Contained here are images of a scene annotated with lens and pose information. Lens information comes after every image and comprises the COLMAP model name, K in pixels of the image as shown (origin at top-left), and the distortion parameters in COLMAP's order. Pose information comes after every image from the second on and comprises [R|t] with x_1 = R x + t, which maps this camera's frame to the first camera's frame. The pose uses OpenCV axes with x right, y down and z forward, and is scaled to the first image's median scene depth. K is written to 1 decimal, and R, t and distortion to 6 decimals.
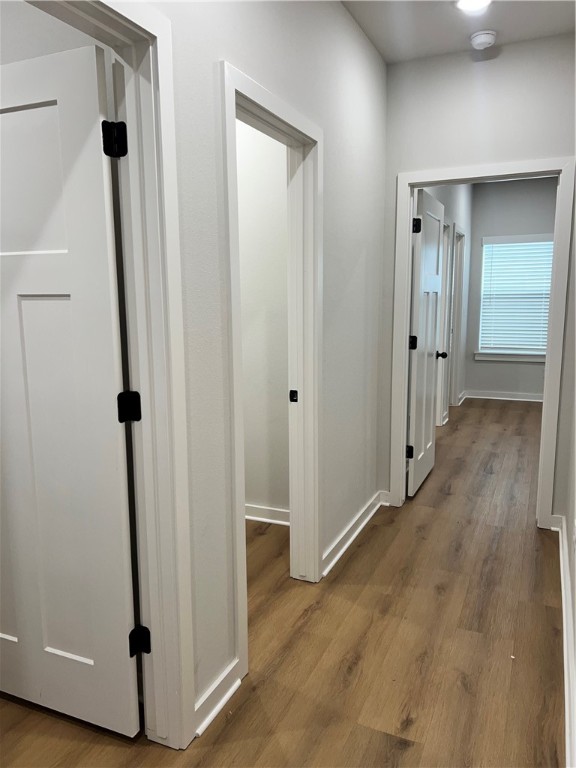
lens RADIAL K [[583.8, 0, 284.7], [0, 583.8, 378.4], [0, 0, 1]] dist [0.139042, -0.073177]
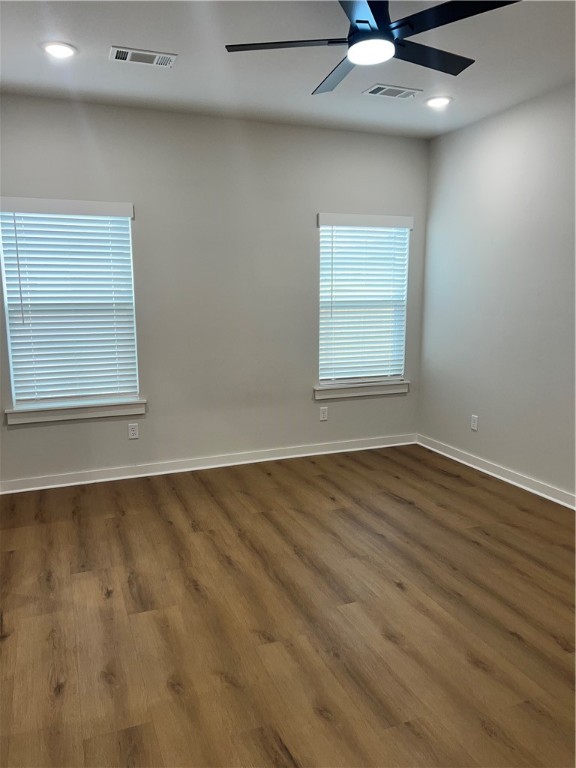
lens RADIAL K [[583.8, 0, 284.7], [0, 583.8, 378.4], [0, 0, 1]] dist [0.139042, -0.073177]
pose [[0.702079, -0.104518, 0.704387, 0.118245], [0.108565, 0.993317, 0.039181, -0.068374], [-0.703775, 0.048963, 0.708734, 0.435214]]
